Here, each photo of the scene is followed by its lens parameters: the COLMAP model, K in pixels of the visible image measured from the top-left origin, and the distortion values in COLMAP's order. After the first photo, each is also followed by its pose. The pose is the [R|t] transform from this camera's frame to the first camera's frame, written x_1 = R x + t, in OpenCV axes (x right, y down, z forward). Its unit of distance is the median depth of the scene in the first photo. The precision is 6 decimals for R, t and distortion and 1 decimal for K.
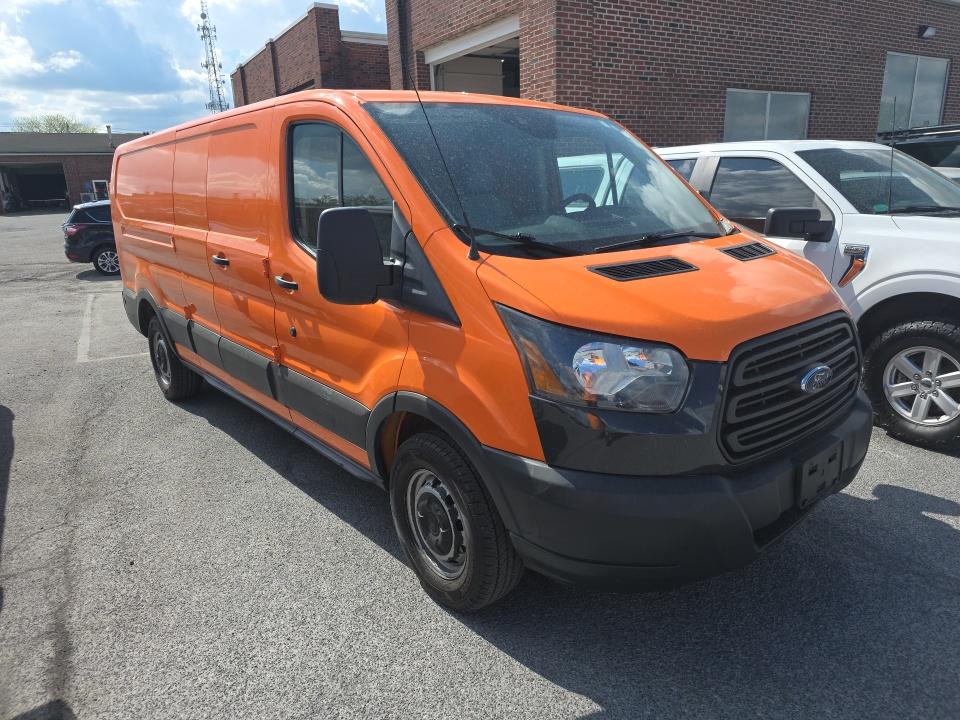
lens RADIAL K [[650.5, 0, 486.7], [0, 650.5, 360.7], [0, 0, 1]] dist [0.035345, -0.019403]
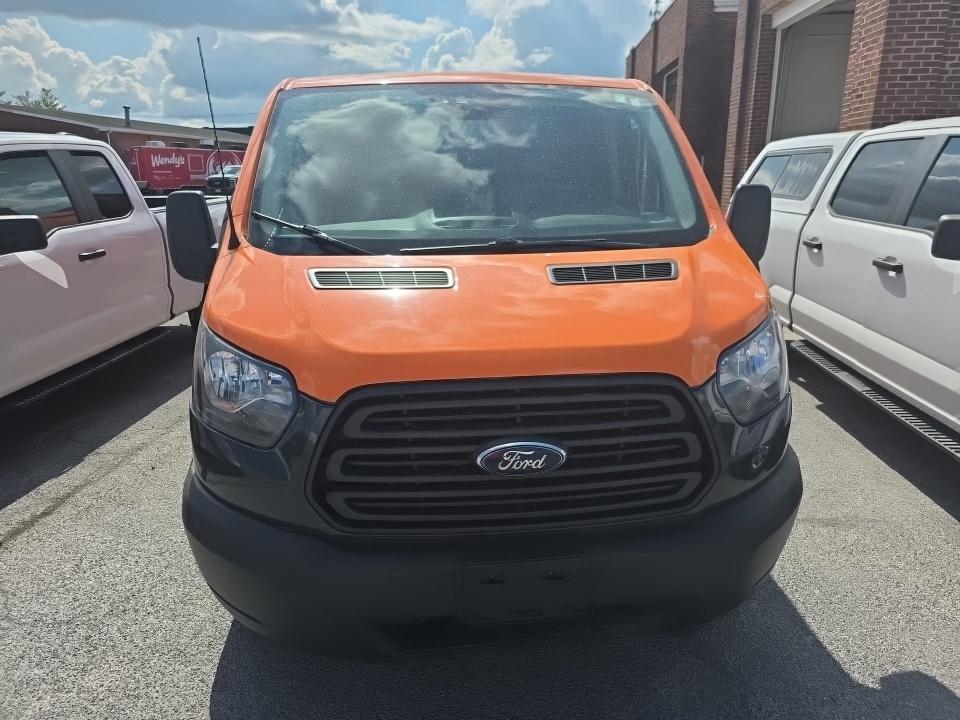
lens RADIAL K [[650.5, 0, 486.6], [0, 650.5, 360.8], [0, 0, 1]] dist [0.035345, -0.019403]
pose [[0.820622, 0.176078, -0.543669, 0.211398], [-0.161097, 0.984043, 0.075539, -0.031369], [0.548295, 0.025594, 0.835894, 0.096608]]
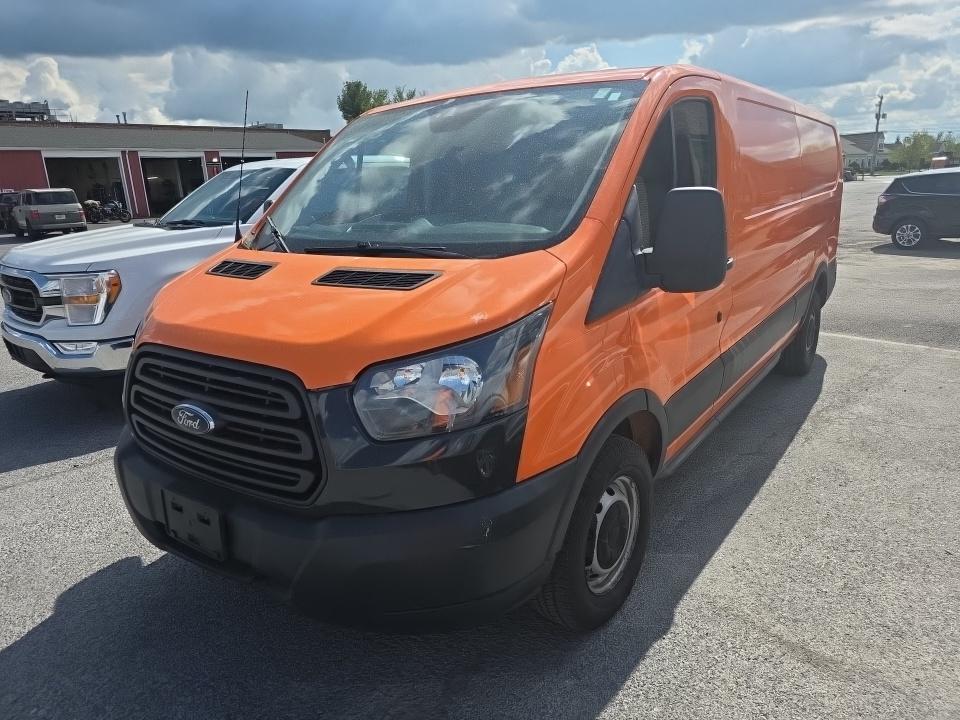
lens RADIAL K [[650.5, 0, 482.7], [0, 650.5, 357.5], [0, 0, 1]] dist [0.035345, -0.019403]
pose [[0.248836, 0.266527, -0.931152, 0.353421], [-0.222005, 0.951491, 0.213021, -0.082207], [0.942759, 0.153713, 0.295936, 0.275293]]
